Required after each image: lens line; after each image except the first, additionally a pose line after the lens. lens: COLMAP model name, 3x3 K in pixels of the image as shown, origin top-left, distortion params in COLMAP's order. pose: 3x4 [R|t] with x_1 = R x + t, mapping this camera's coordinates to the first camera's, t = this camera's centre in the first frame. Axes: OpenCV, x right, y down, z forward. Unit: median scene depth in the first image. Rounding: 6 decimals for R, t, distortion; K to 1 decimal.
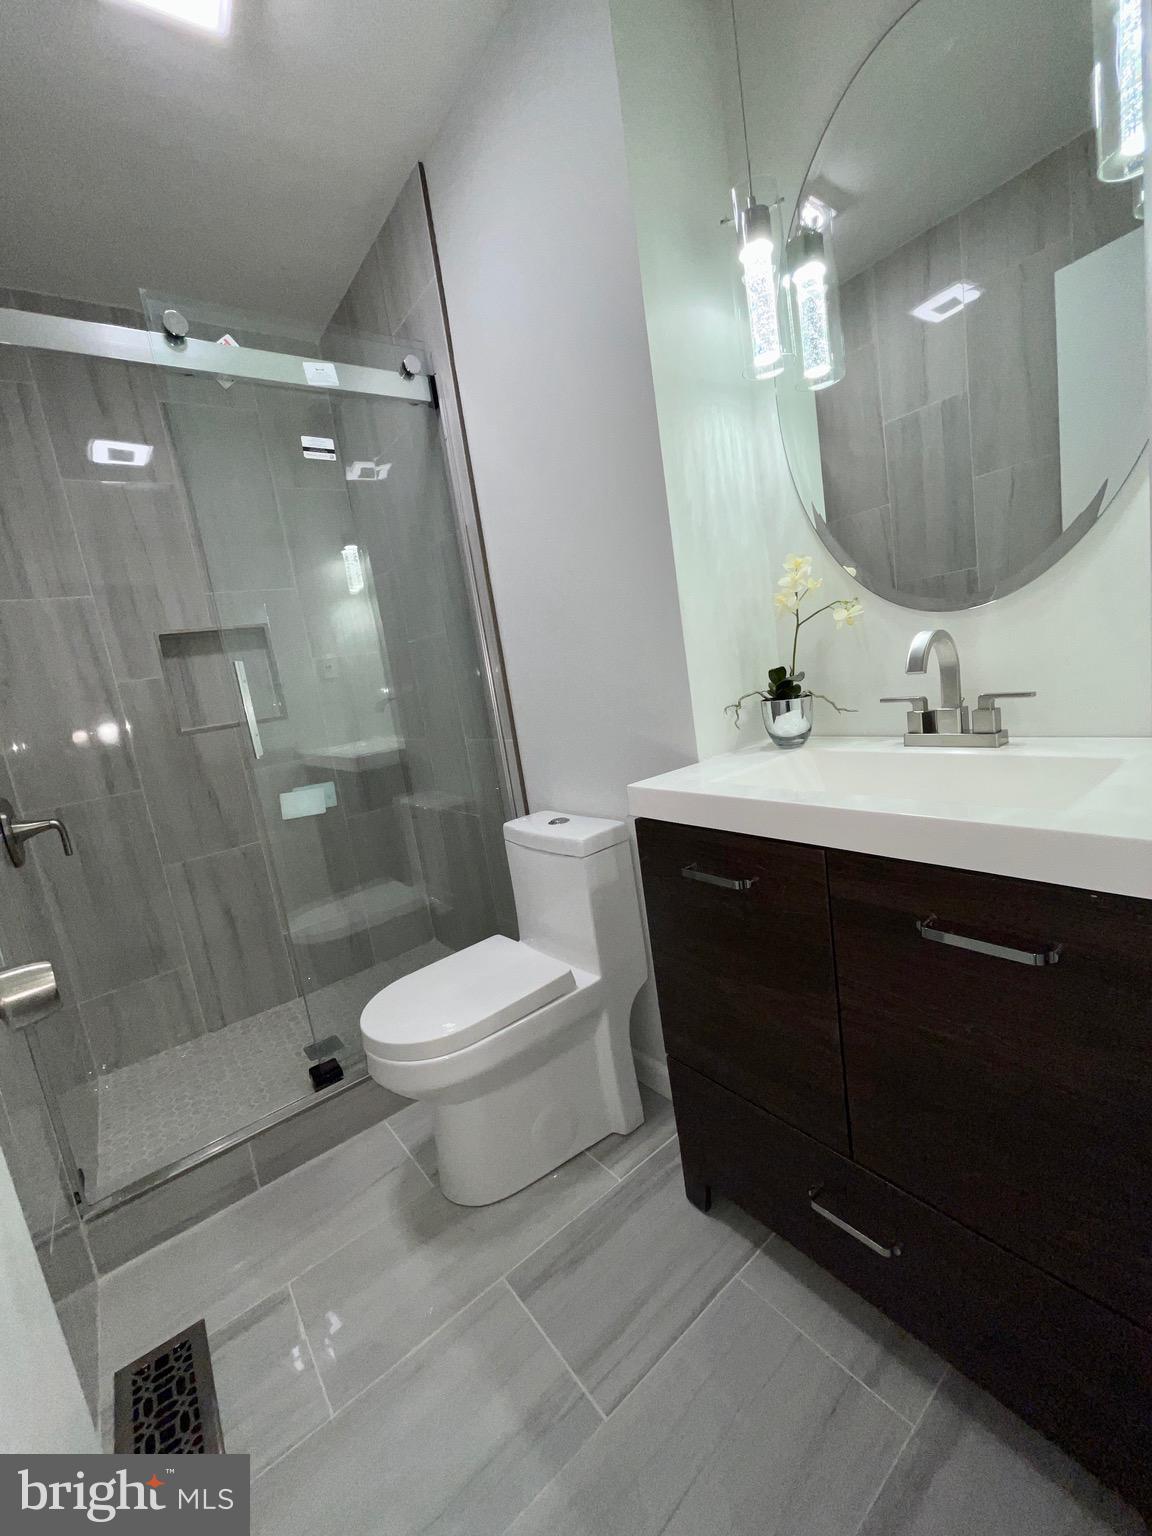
lens RADIAL K [[619.4, 0, 576.0], [0, 619.4, 768.0], [0, 0, 1]] dist [0.000654, 0.000376]
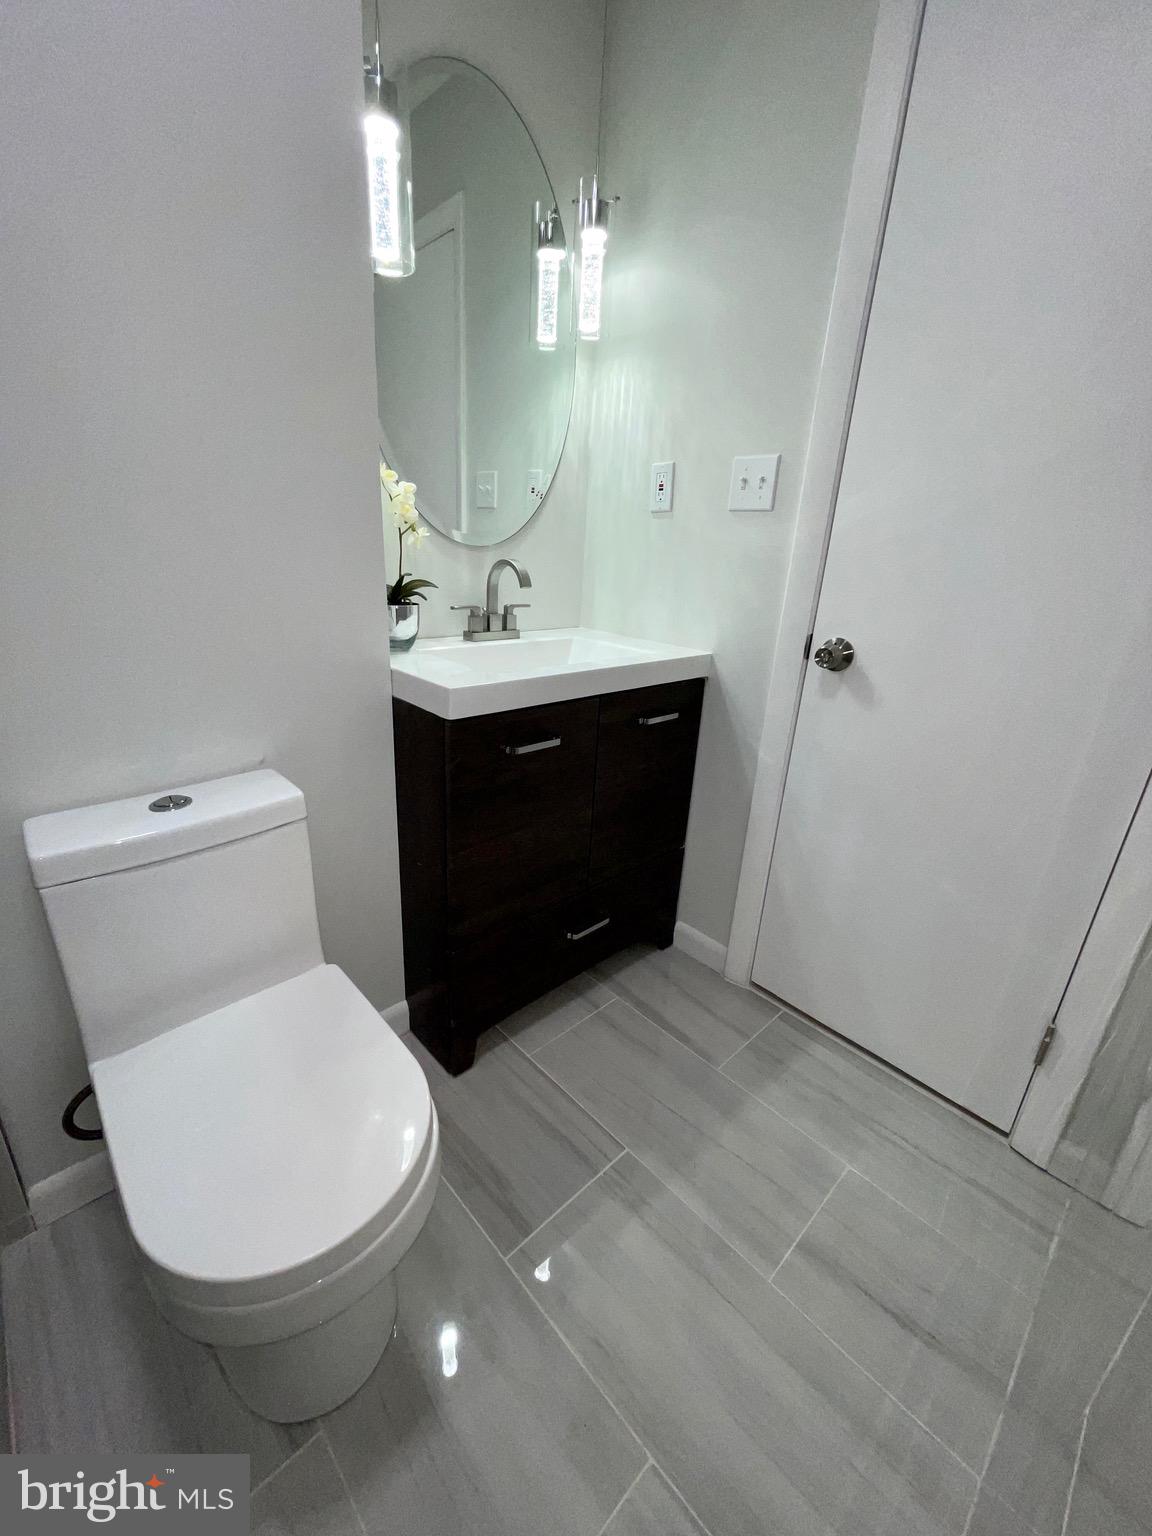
lens RADIAL K [[619.4, 0, 576.0], [0, 619.4, 768.0], [0, 0, 1]] dist [0.000654, 0.000376]
pose [[-0.116122, -0.201068, 0.972670, -1.004175], [0.128325, 0.968050, 0.215433, -0.034810], [-0.984910, 0.149834, -0.086610, 1.037619]]
